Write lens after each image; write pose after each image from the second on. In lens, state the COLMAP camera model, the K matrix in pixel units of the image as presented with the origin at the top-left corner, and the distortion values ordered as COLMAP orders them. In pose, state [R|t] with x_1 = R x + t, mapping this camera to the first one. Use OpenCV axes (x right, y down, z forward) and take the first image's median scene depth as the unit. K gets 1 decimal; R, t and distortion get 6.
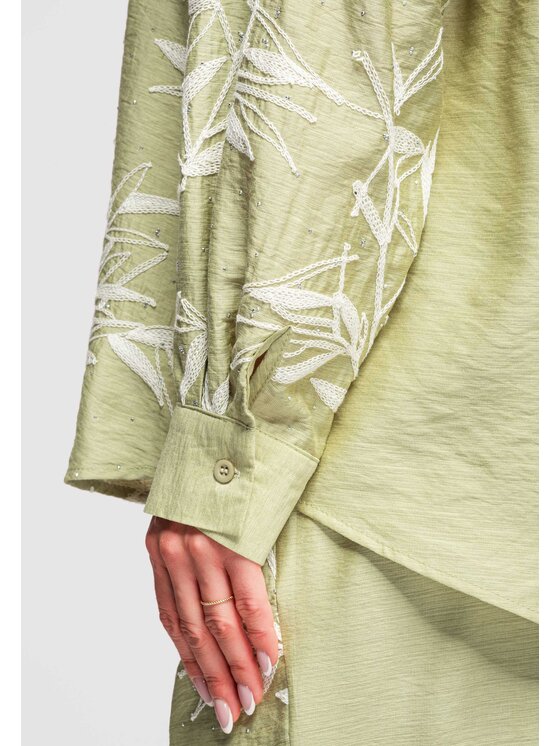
lens RADIAL K [[1845.4, 0, 280.0], [0, 1845.4, 373.0], [0, 0, 1]] dist [-0.211372, -0.165883]
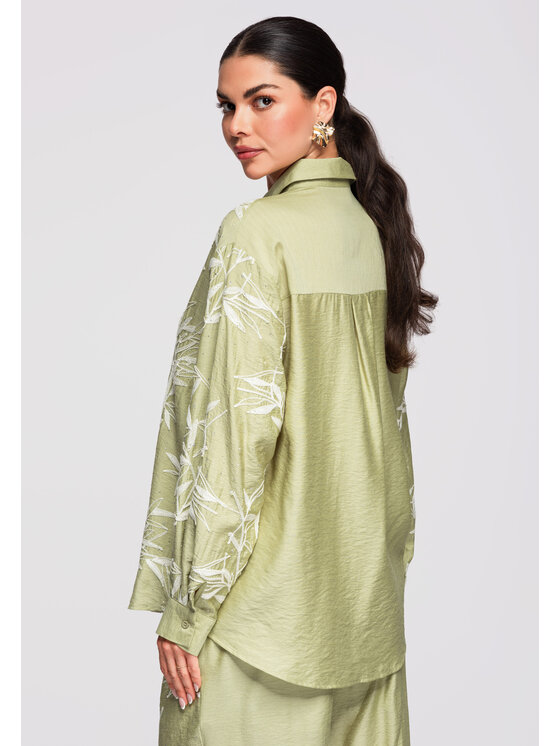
lens RADIAL K [[1845.4, 0, 280.0], [0, 1845.4, 373.0], [0, 0, 1]] dist [-0.211372, -0.165883]
pose [[0.999637, 0.026882, -0.001874, 0.123093], [-0.026843, 0.999475, 0.018138, -0.427232], [0.002361, -0.018081, 0.999834, -2.067713]]
